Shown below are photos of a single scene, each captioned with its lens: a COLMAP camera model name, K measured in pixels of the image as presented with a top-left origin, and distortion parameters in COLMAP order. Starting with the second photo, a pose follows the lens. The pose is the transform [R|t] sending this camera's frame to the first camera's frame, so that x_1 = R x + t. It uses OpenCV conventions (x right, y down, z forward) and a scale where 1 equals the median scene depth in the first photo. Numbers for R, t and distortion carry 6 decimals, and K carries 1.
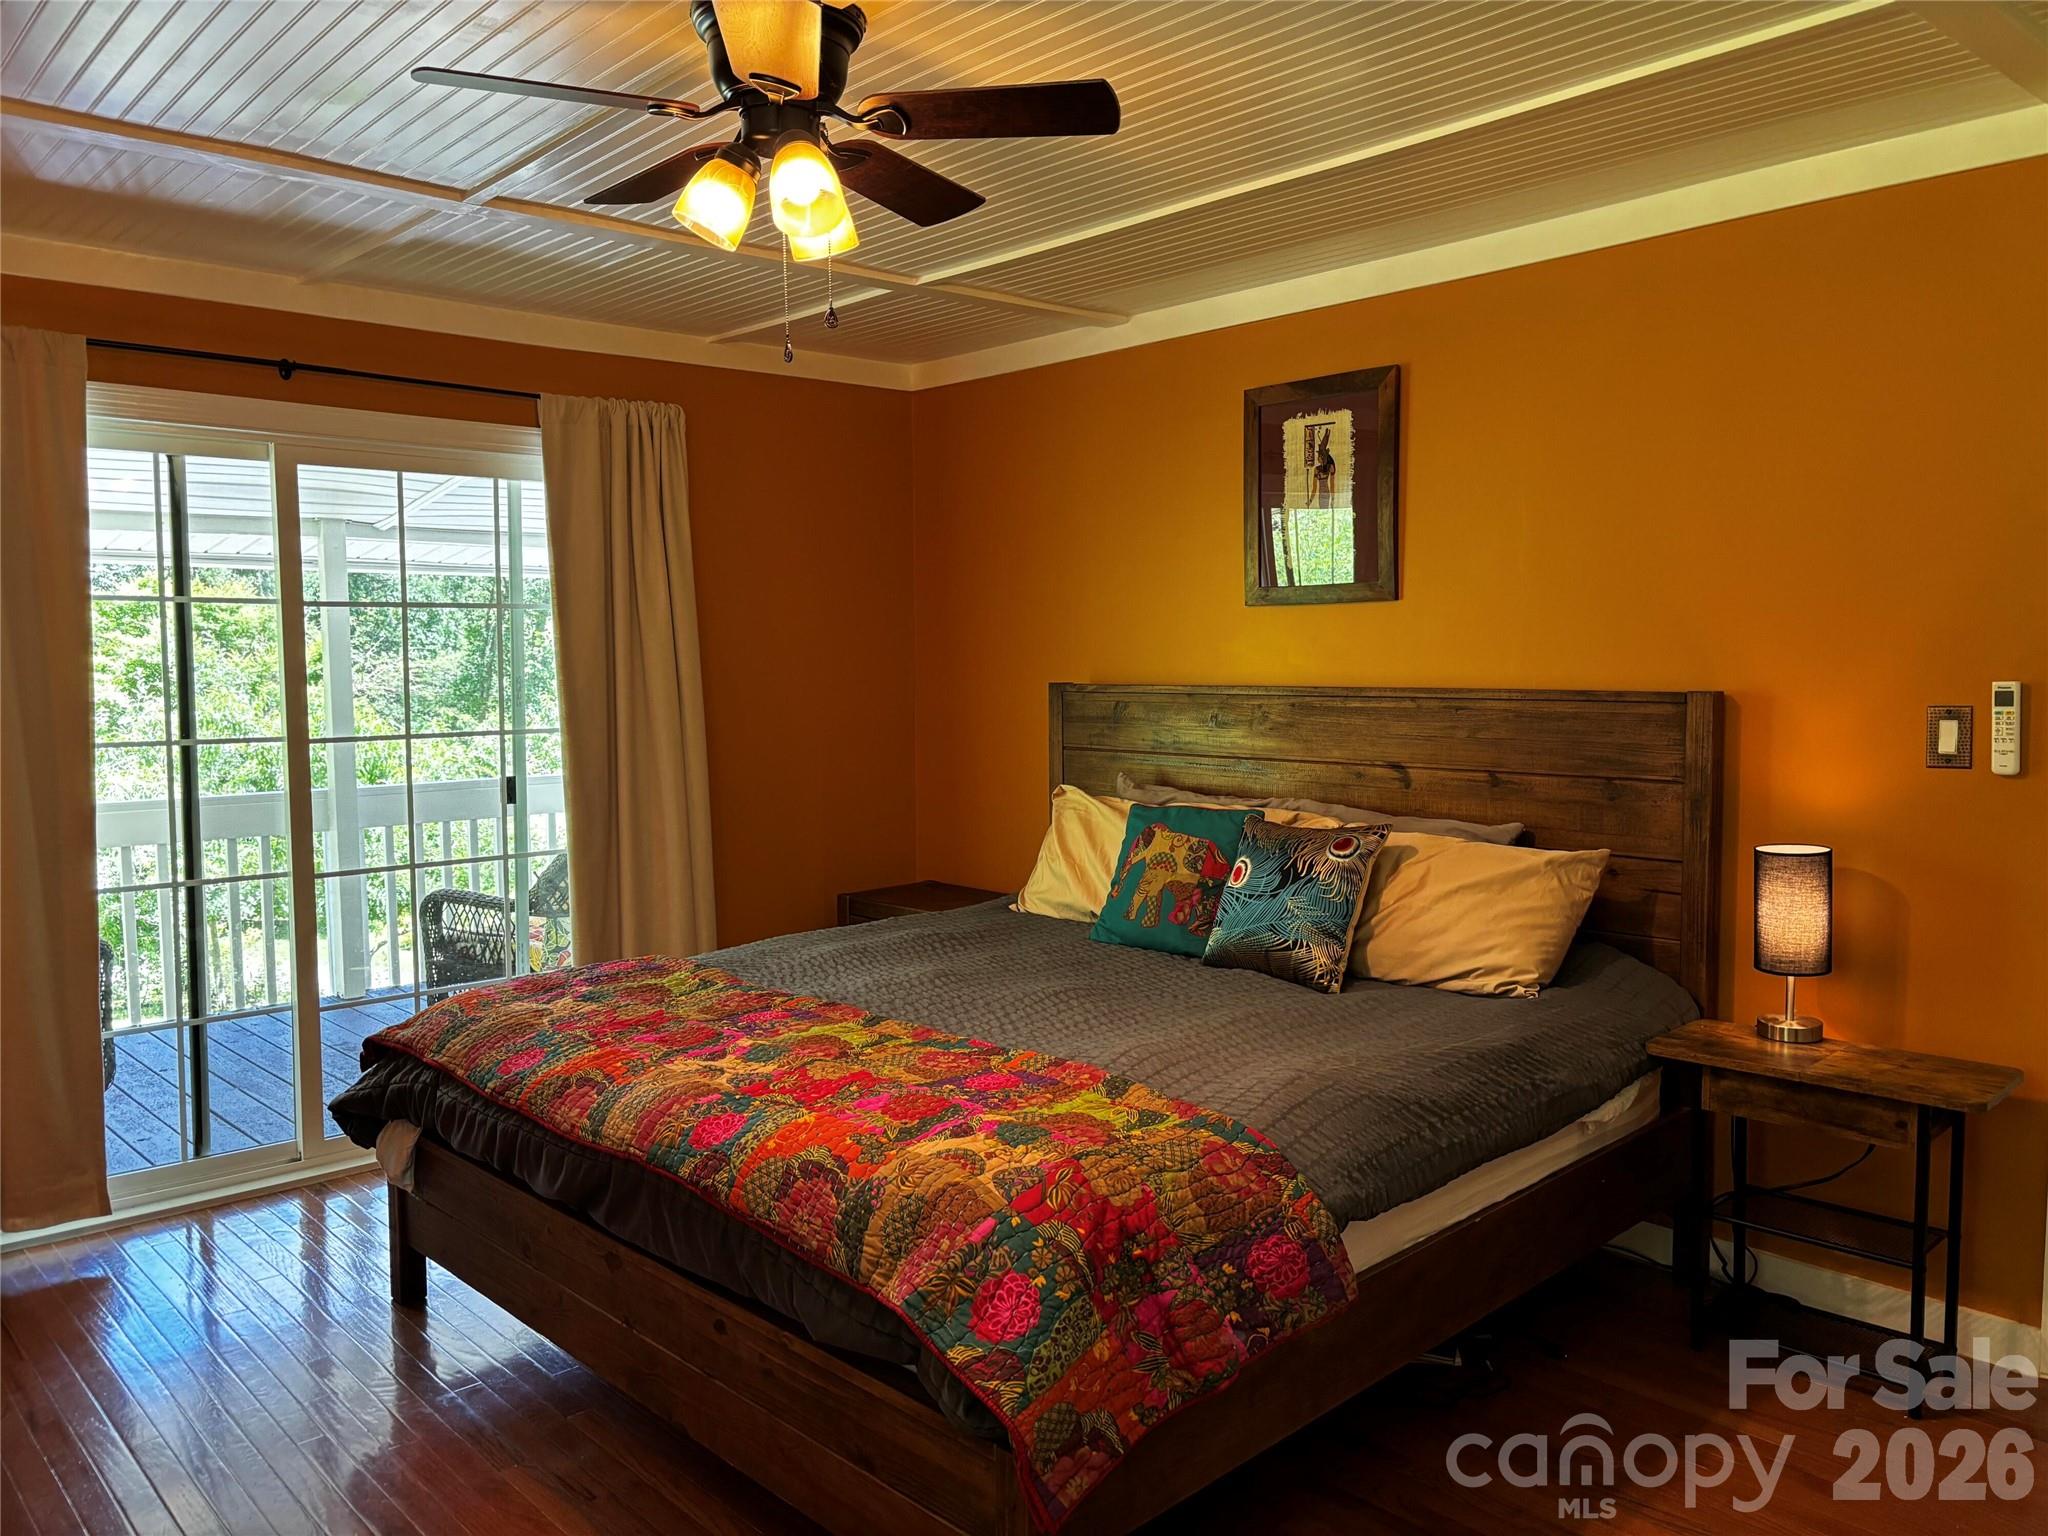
lens RADIAL K [[1549.1, 0, 1019.5], [0, 1549.1, 749.3], [0, 0, 1]] dist [0.057278, -0.037824]
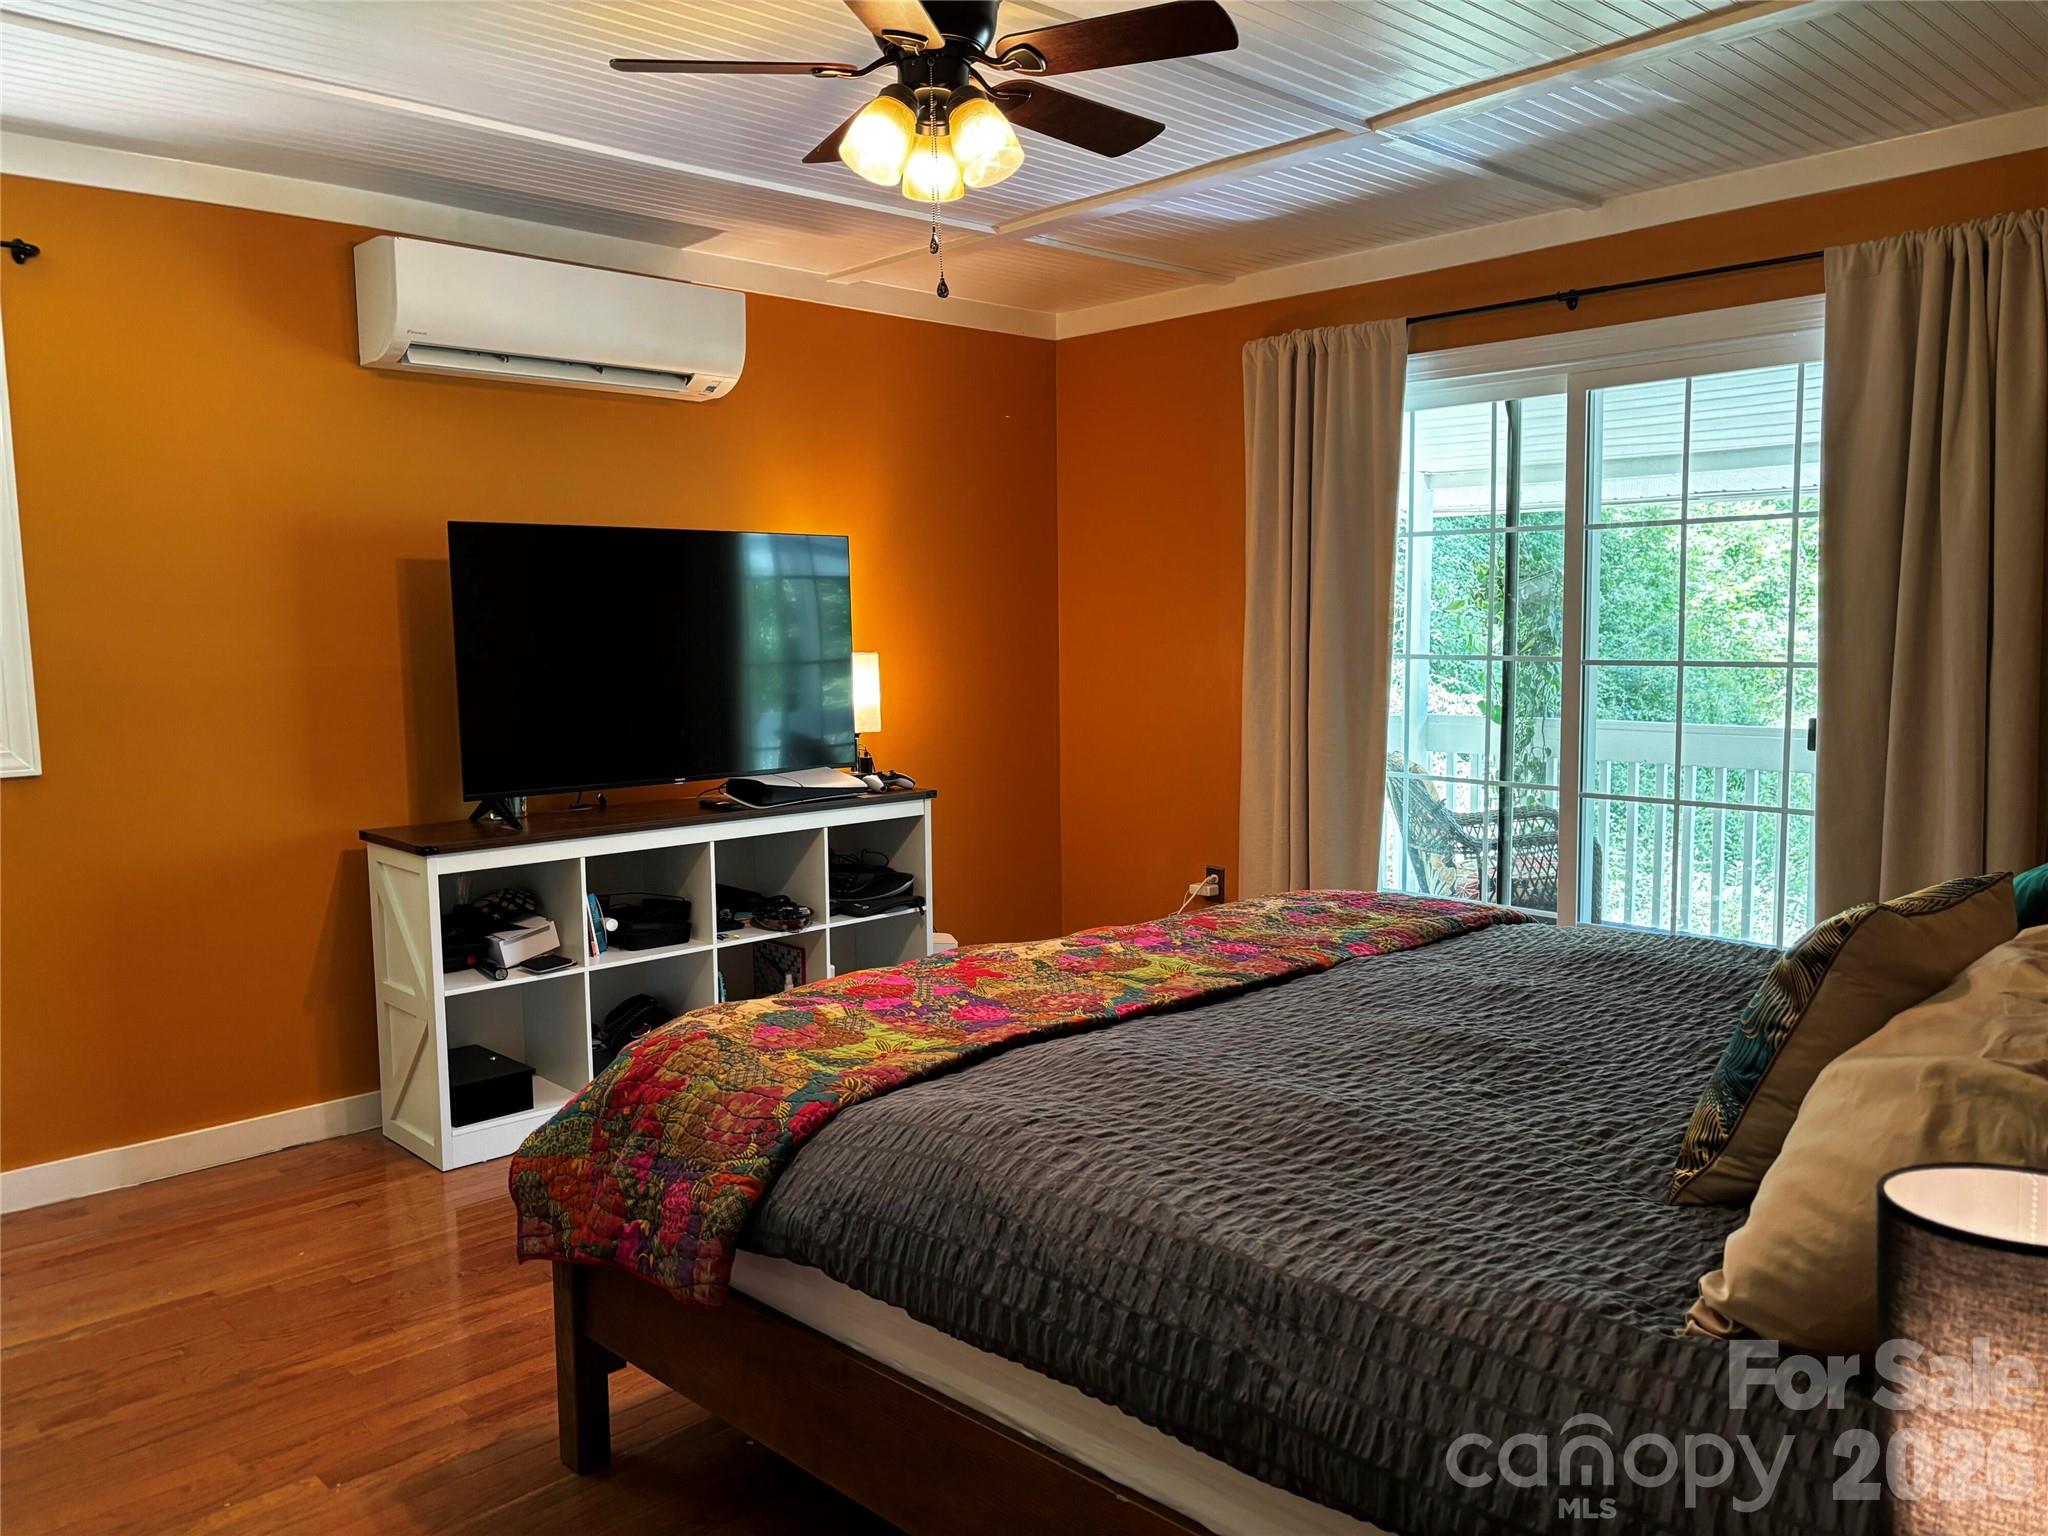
lens RADIAL K [[1549.1, 0, 1020.1], [0, 1549.1, 781.1], [0, 0, 1]] dist [0.057278, -0.037824]
pose [[0.018979, 0.109961, -0.993755, 0.608047], [-0.060042, 0.992265, 0.108650, -0.020364], [0.998015, 0.057605, 0.025435, 0.666526]]
